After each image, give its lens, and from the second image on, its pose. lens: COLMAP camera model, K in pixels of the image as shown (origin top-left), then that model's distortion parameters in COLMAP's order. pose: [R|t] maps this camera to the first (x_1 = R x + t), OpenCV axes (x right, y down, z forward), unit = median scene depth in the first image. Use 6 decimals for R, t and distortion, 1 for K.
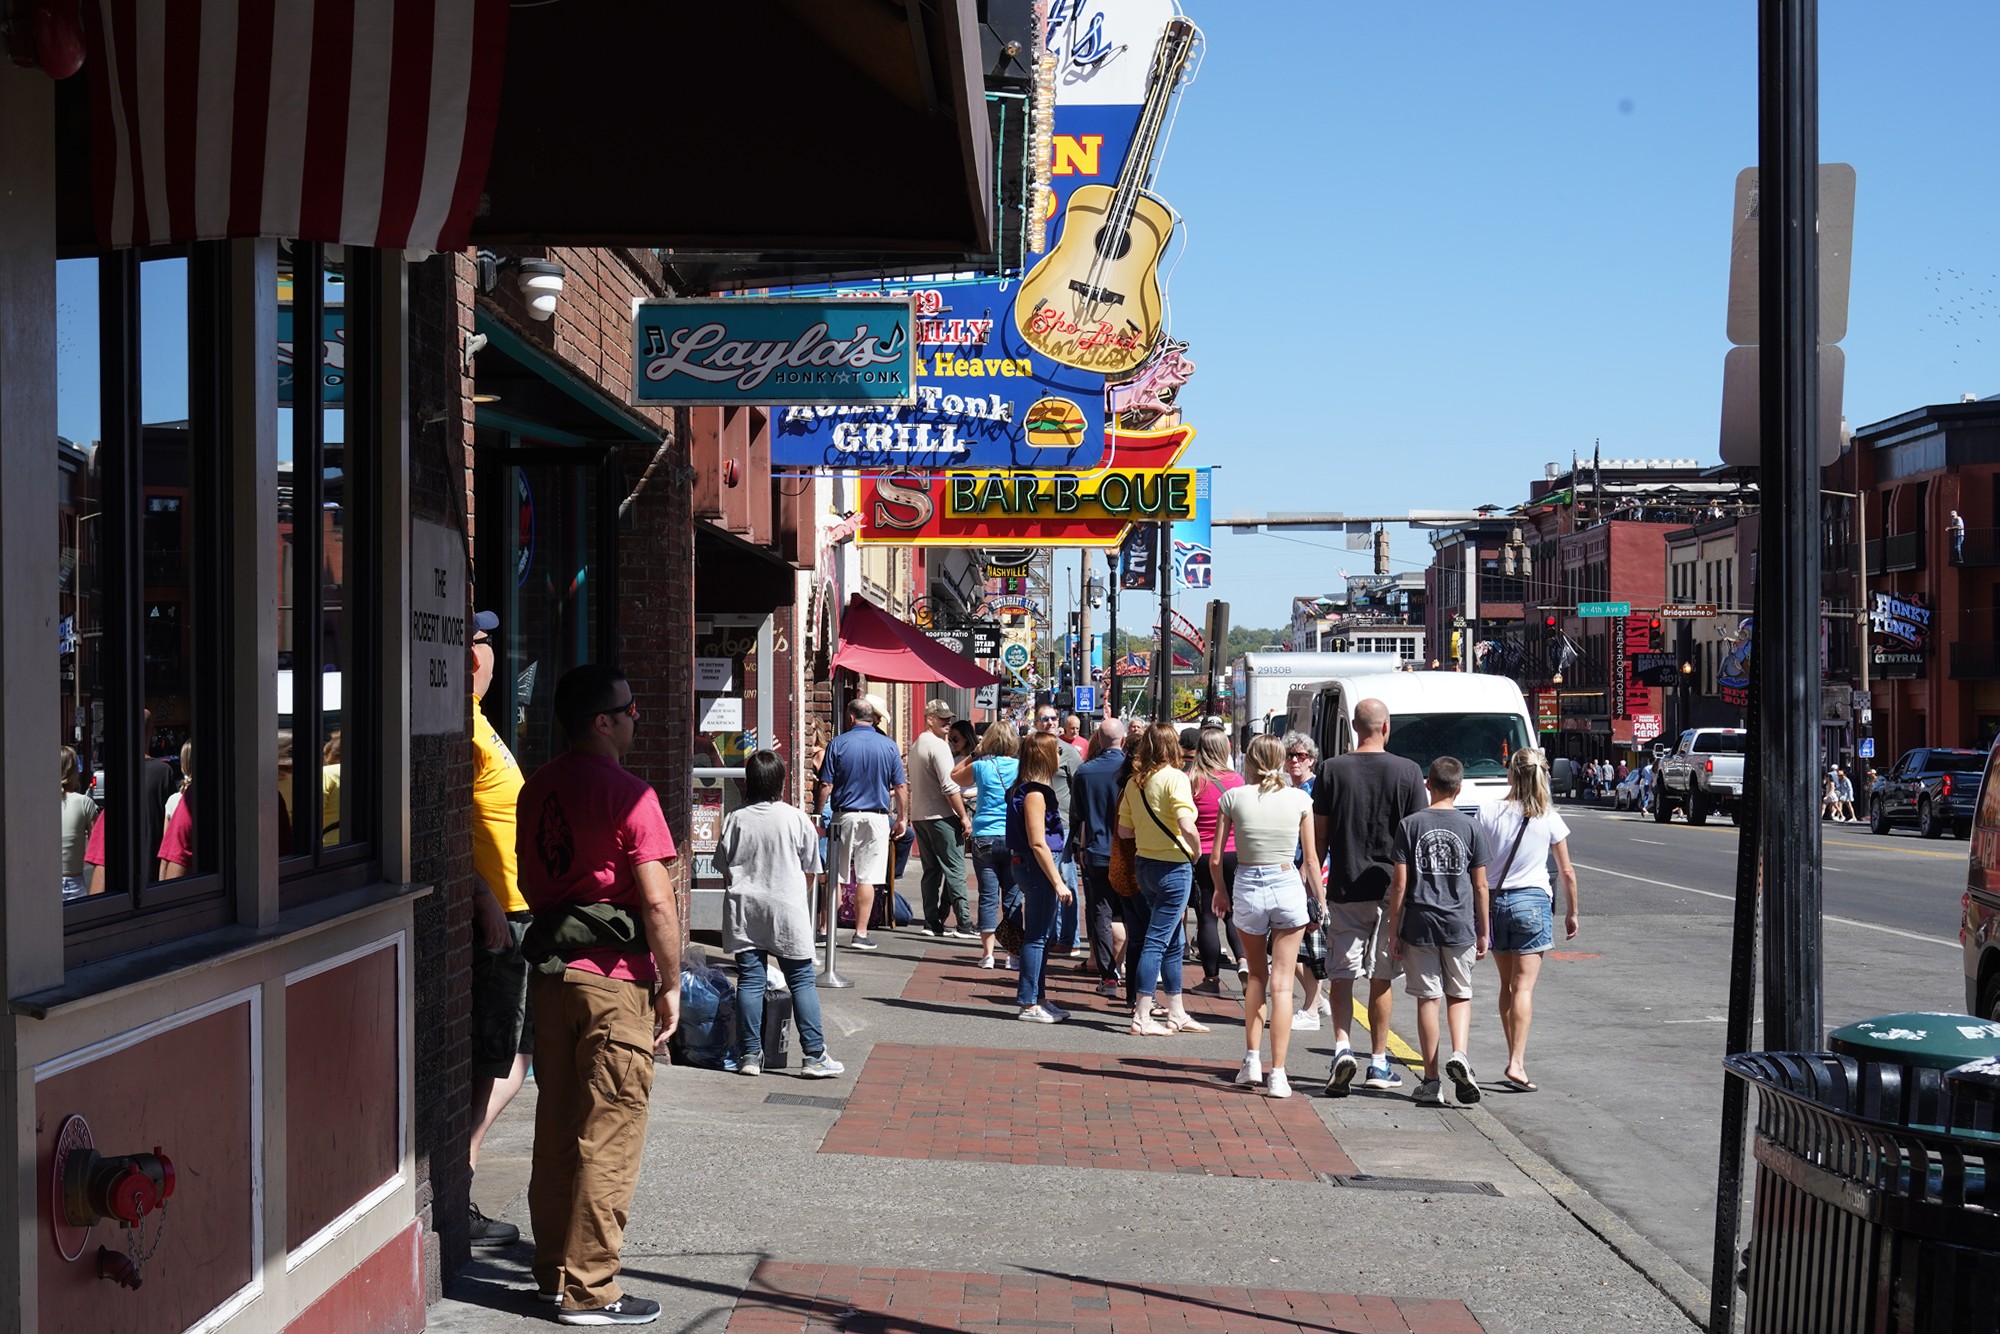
lens RADIAL K [[3184.0, 0, 1000.0], [0, 3184.0, 667.0], [0, 0, 1]] dist [0.162655, -0.065466]
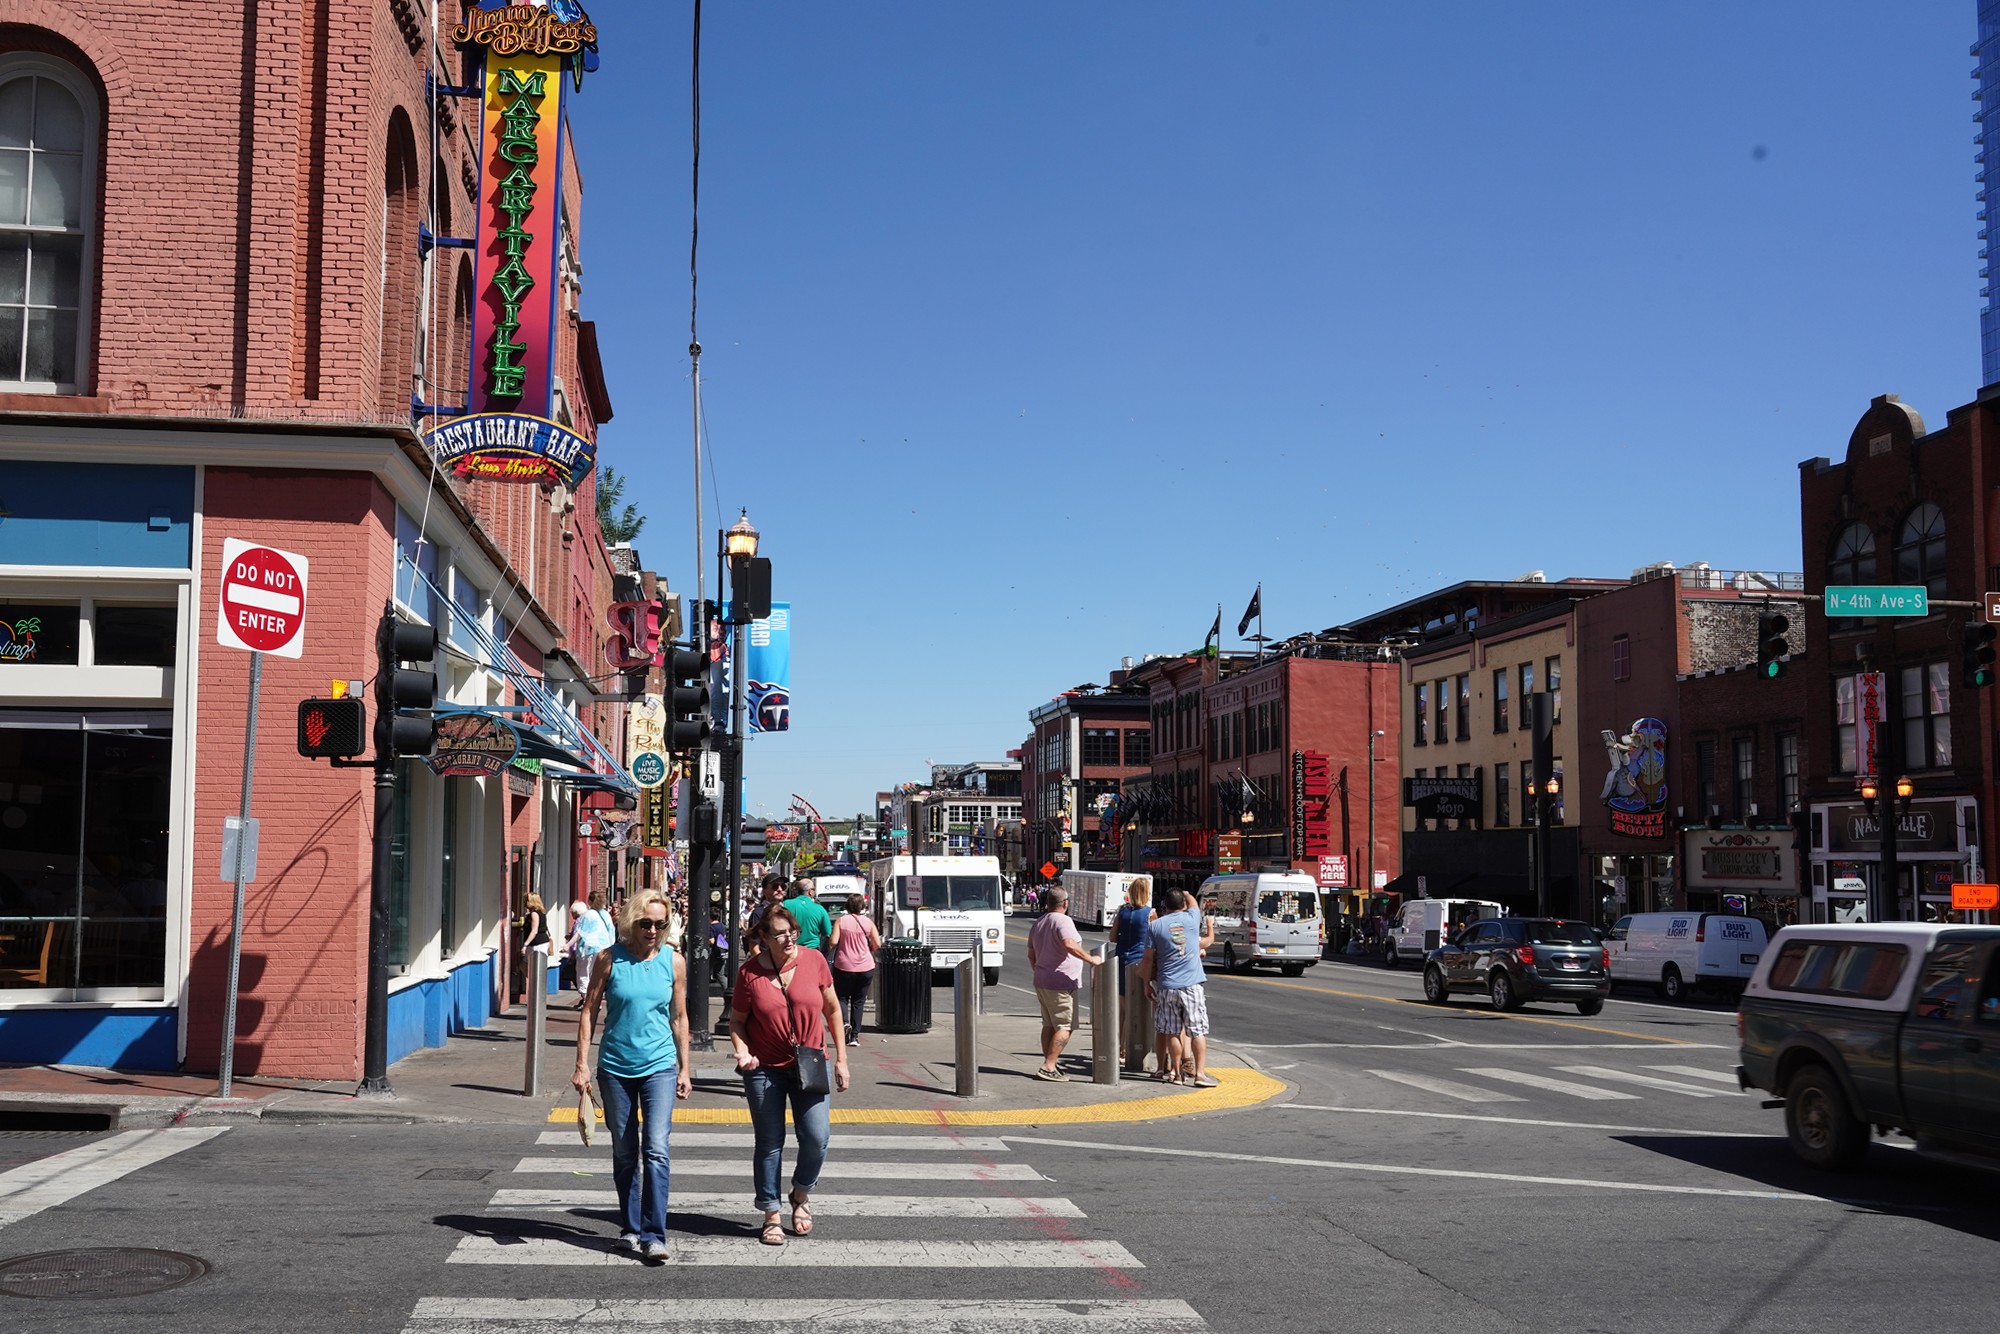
lens RADIAL K [[1717.3, 0, 1001.8], [0, 1717.3, 717.3], [0, 0, 1]] dist [-0.047132, 0.038545]
pose [[0.984533, 0.016769, 0.174393, 0.013128], [-0.004046, 0.997320, -0.073053, 0.010983], [-0.175151, 0.071218, 0.981962, 0.490266]]
